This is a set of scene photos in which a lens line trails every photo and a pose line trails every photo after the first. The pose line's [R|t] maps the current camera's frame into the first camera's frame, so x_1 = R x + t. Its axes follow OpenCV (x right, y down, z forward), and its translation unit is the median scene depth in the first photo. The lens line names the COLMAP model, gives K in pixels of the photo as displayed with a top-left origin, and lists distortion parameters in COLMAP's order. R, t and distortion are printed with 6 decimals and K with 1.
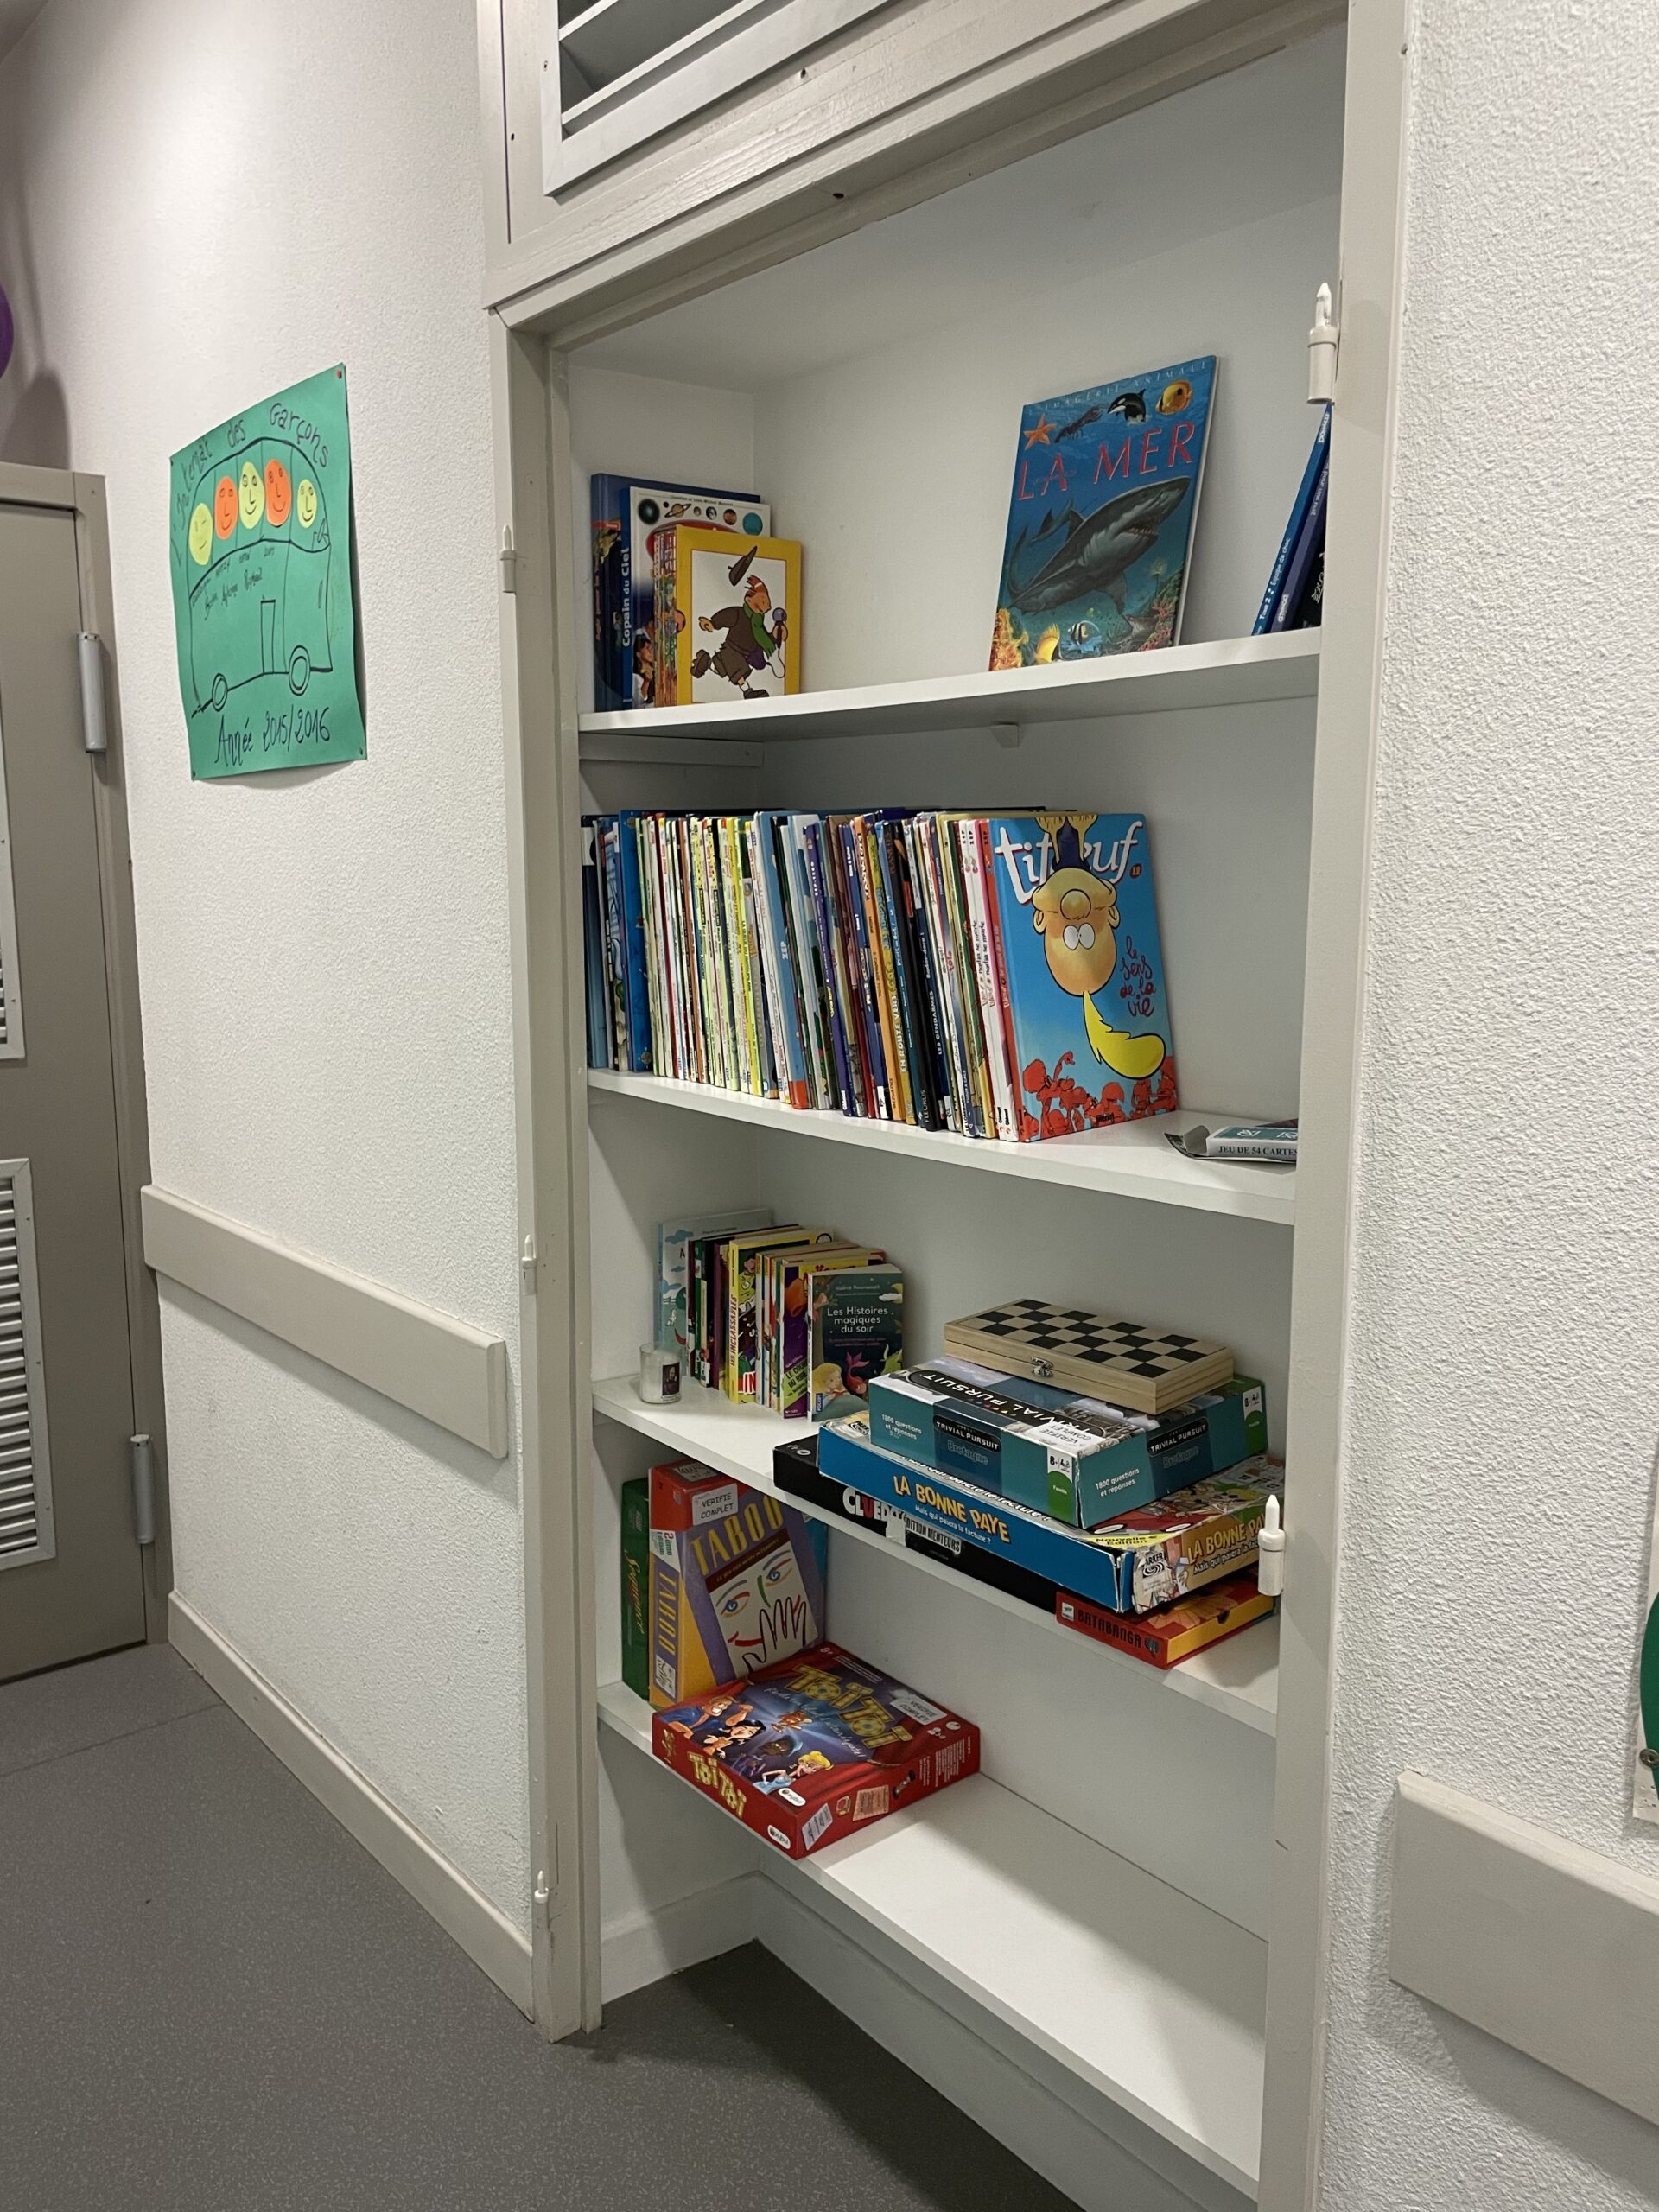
lens RADIAL K [[1702.5, 0, 829.6], [0, 1702.5, 1104.9], [0, 0, 1]] dist [-0.006725, -0.004498]
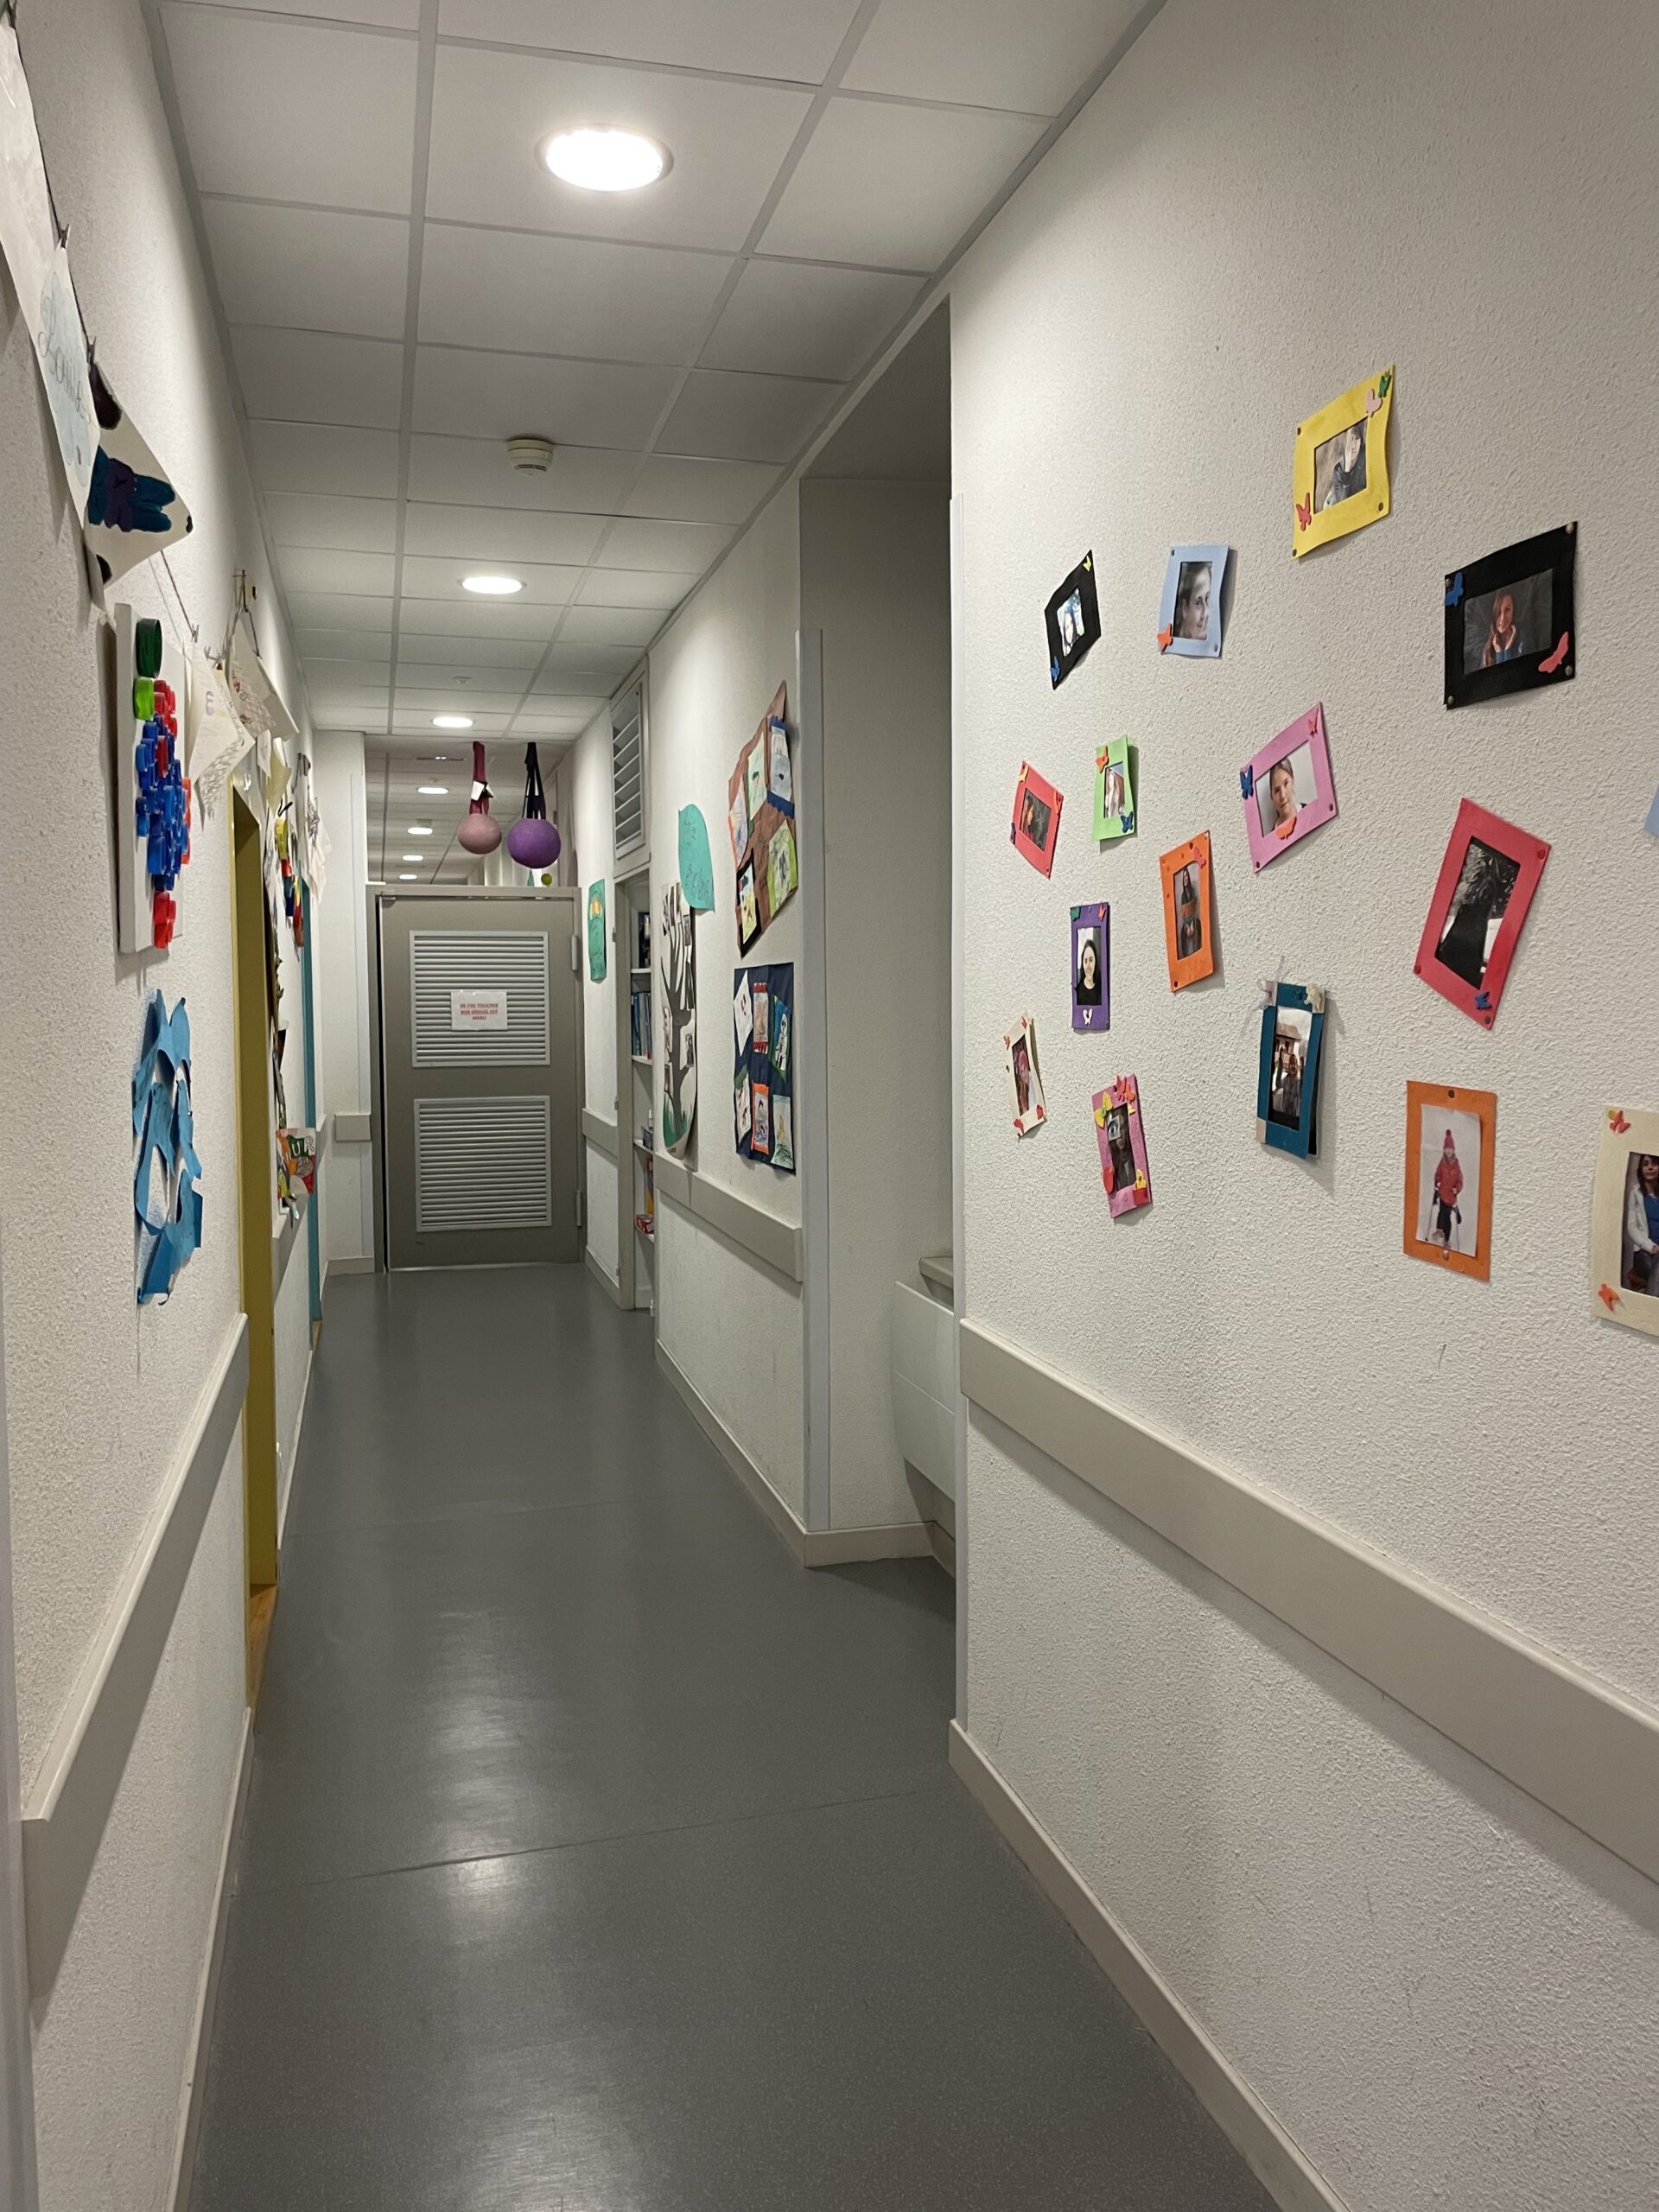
lens RADIAL K [[1702.5, 0, 830.8], [0, 1702.5, 1107.5], [0, 0, 1]] dist [-0.006725, -0.004498]
pose [[0.902985, 0.017611, -0.429311, 1.356499], [-0.053585, 0.995975, -0.071850, 0.248529], [0.426318, 0.087884, 0.900294, -1.630106]]
